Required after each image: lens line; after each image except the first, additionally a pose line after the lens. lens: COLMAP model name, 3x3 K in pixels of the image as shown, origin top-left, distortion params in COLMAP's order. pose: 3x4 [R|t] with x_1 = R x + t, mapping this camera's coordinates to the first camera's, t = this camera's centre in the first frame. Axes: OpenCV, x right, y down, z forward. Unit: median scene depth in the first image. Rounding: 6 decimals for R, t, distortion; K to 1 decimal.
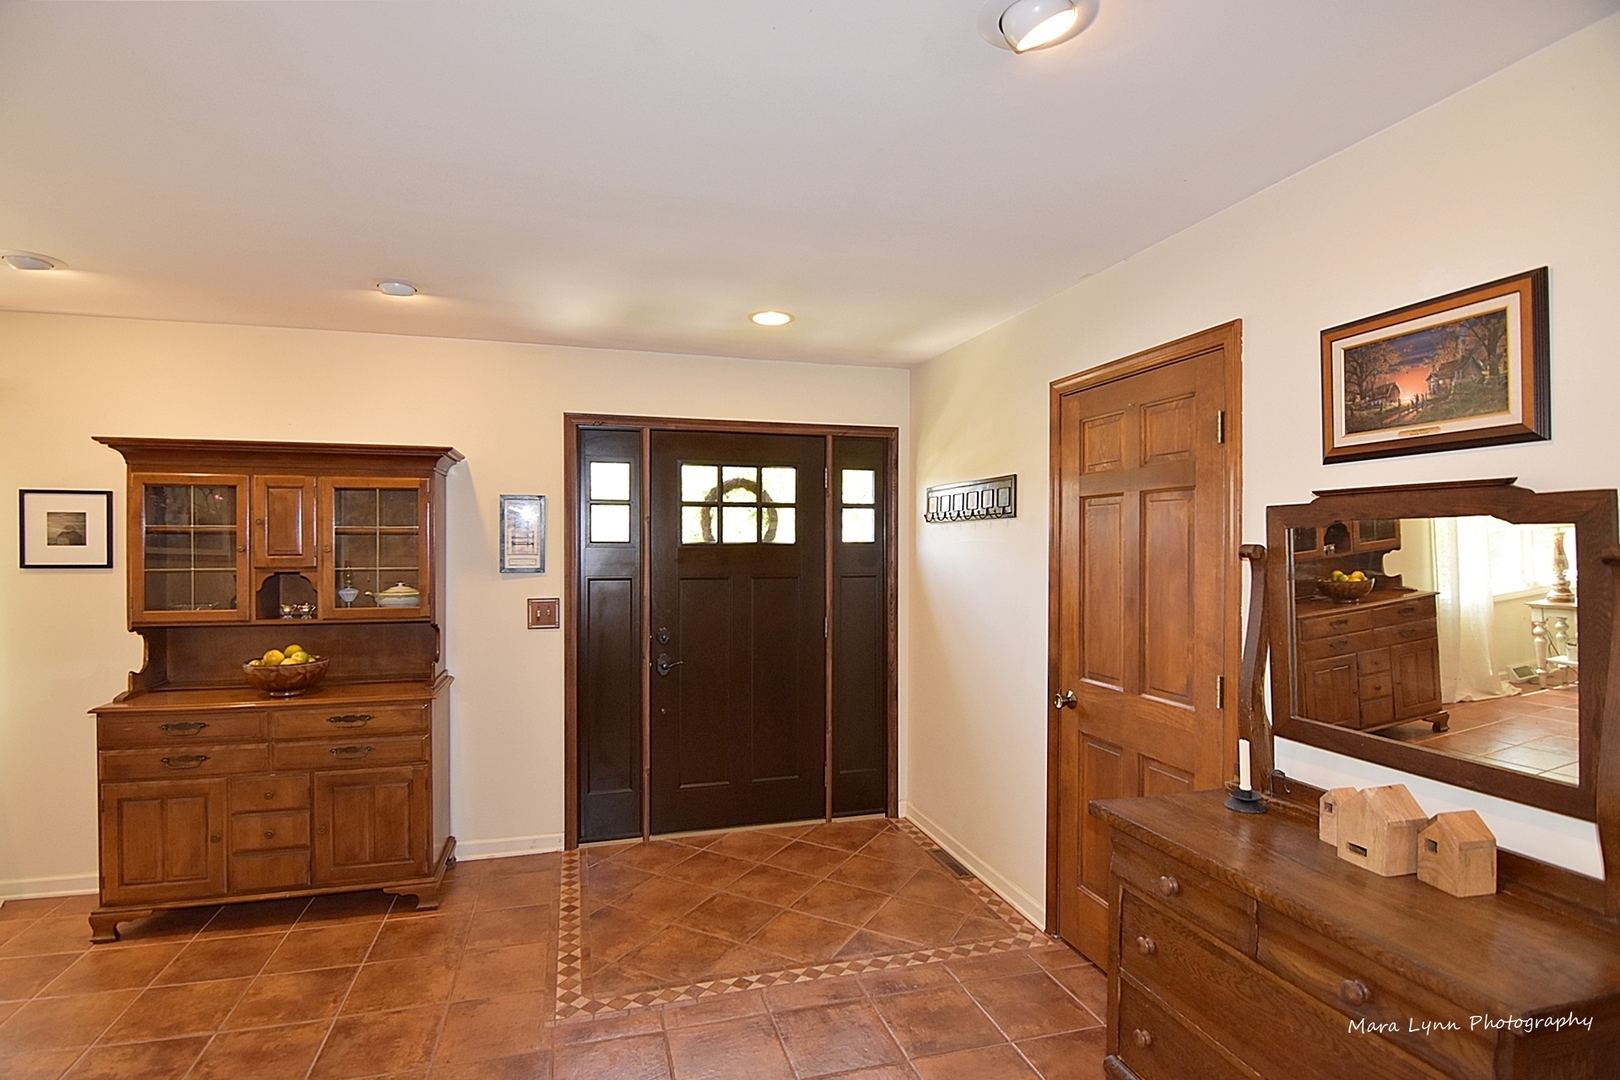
lens RADIAL K [[782.7, 0, 806.5], [0, 782.7, 540.1], [0, 0, 1]] dist [-0.005070, -0.001272]
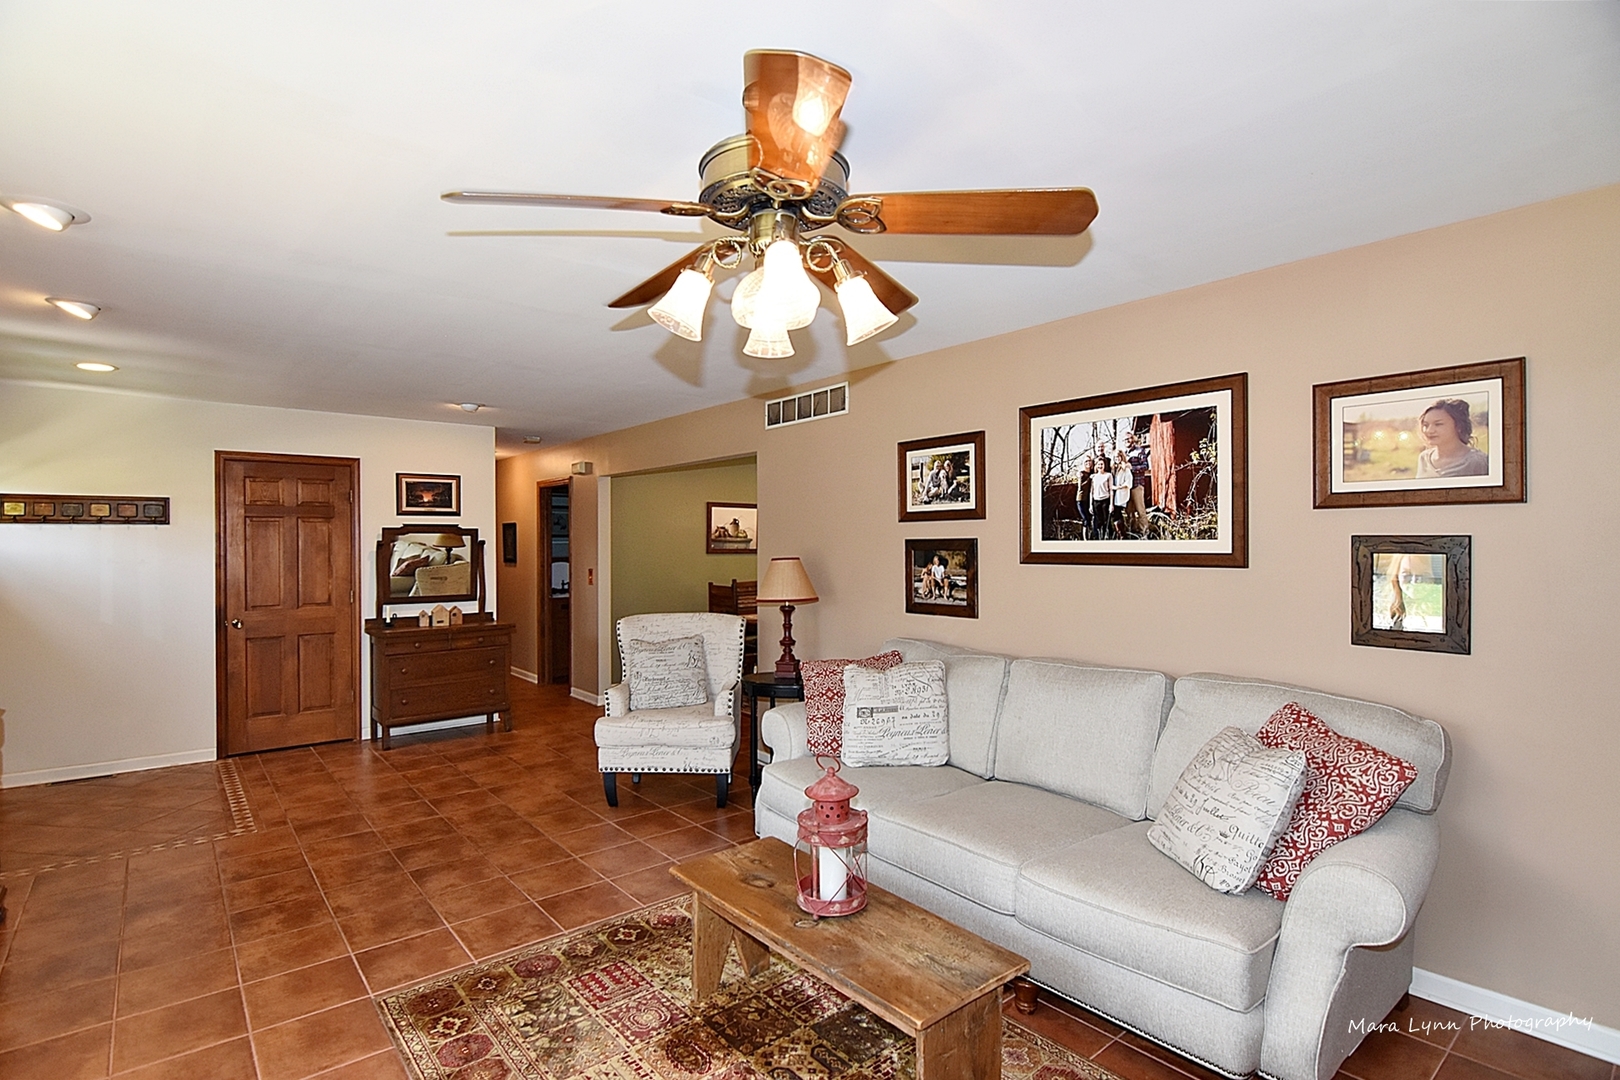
lens RADIAL K [[782.7, 0, 776.3], [0, 782.7, 537.5], [0, 0, 1]] dist [-0.005070, -0.001272]
pose [[-0.384894, 0.004744, 0.922949, -2.405346], [0.001164, 0.999988, -0.004655, 0.008194], [-0.922960, -0.000717, -0.384895, 0.673567]]
